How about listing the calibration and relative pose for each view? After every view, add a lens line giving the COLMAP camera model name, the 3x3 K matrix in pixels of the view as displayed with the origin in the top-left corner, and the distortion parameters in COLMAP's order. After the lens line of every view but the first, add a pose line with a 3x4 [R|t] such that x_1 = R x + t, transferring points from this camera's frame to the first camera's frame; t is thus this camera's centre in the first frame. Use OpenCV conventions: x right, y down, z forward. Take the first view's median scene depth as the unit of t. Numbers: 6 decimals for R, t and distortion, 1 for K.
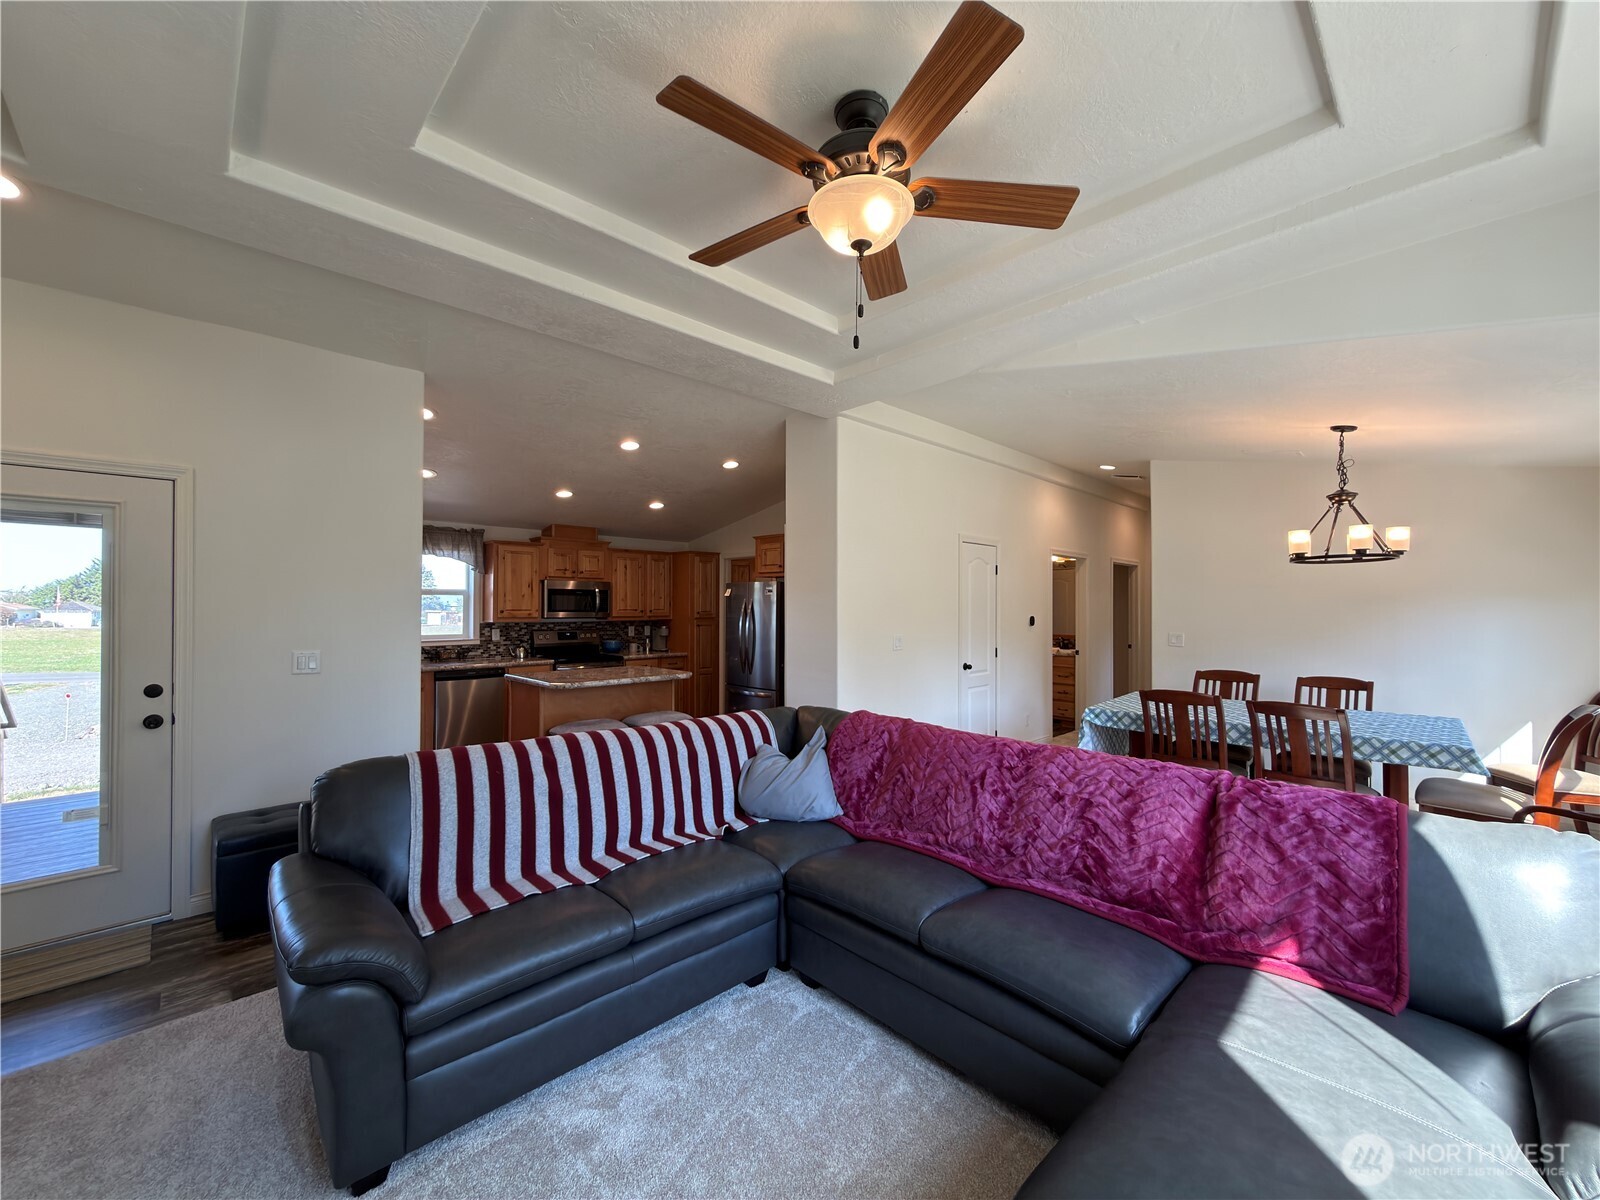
lens RADIAL K [[637.6, 0, 799.7], [0, 637.6, 600.9], [0, 0, 1]] dist [0.000458, 0.000051]
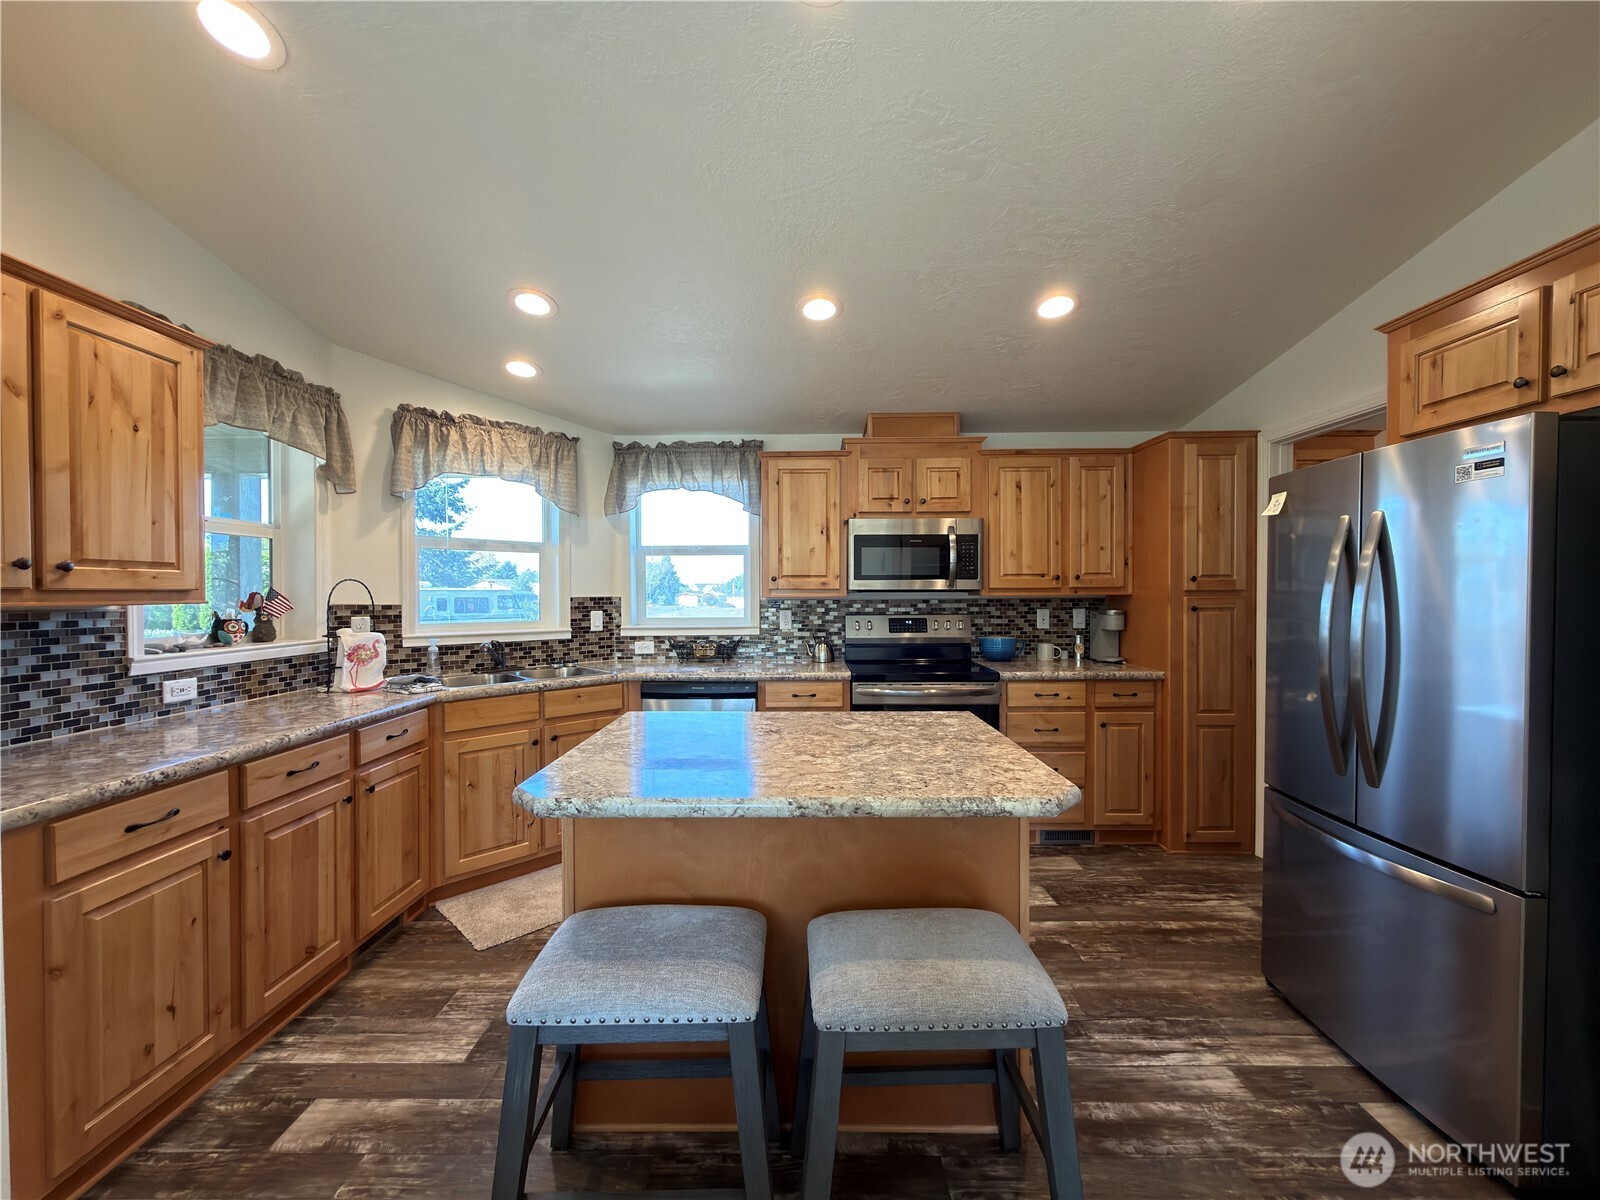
lens RADIAL K [[637.6, 0, 799.7], [0, 637.6, 600.9], [0, 0, 1]] dist [0.000458, 0.000051]
pose [[0.715612, 0.003160, -0.698491, -0.054665], [0.012891, 0.999760, 0.017730, 0.023462], [0.698379, -0.021692, 0.715399, 0.544277]]
